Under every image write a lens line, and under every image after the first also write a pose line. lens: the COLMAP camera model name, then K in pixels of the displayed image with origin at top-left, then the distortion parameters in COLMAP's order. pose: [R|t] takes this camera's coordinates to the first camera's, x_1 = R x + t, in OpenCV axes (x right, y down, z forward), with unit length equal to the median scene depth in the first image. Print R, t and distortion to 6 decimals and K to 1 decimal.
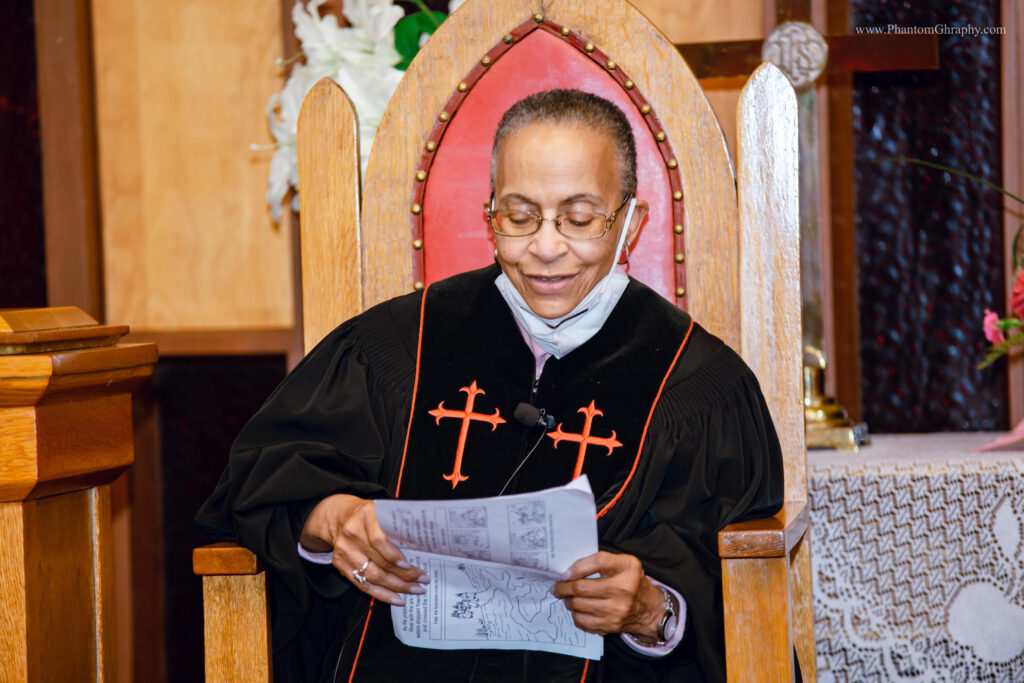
lens RADIAL K [[5899.3, 0, 512.0], [0, 5899.3, 341.5], [0, 0, 1]] dist [2.375972, 29.391328]
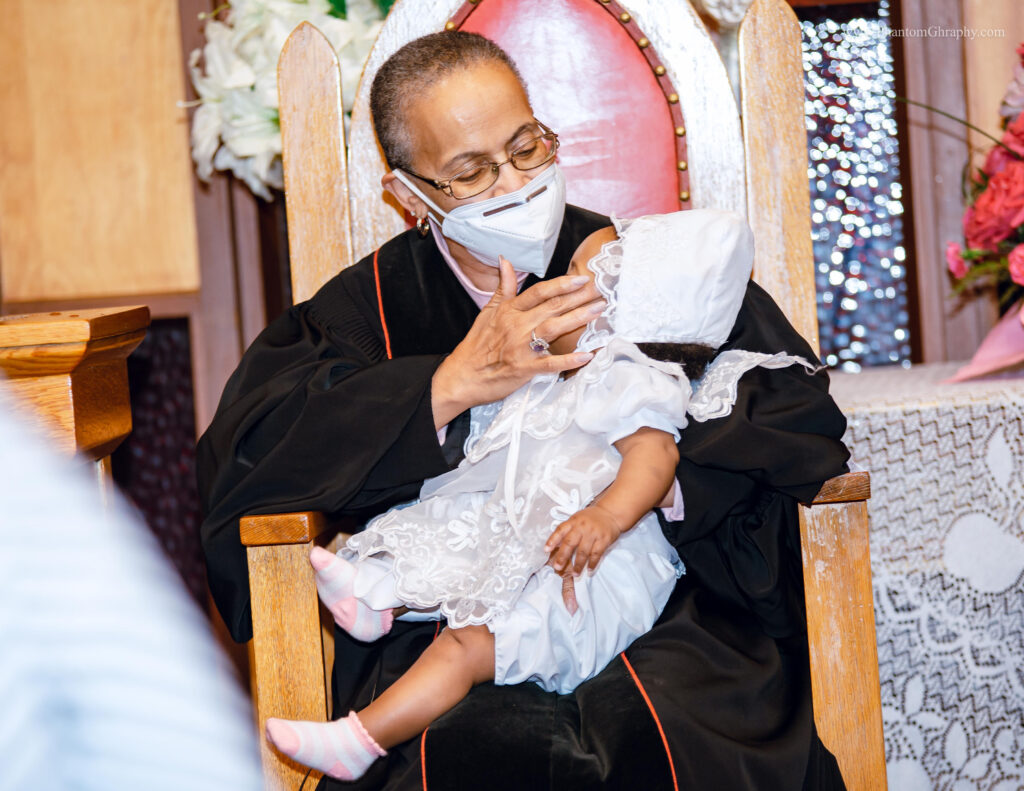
lens RADIAL K [[4900.1, 0, 512.0], [0, 4900.1, 395.5], [0, 0, 1]] dist [0.529978, 10.802670]
pose [[0.991463, -0.042181, 0.123379, -0.097223], [0.040220, 0.999022, 0.018344, 0.002563], [-0.124032, -0.013225, 0.992190, 0.203715]]
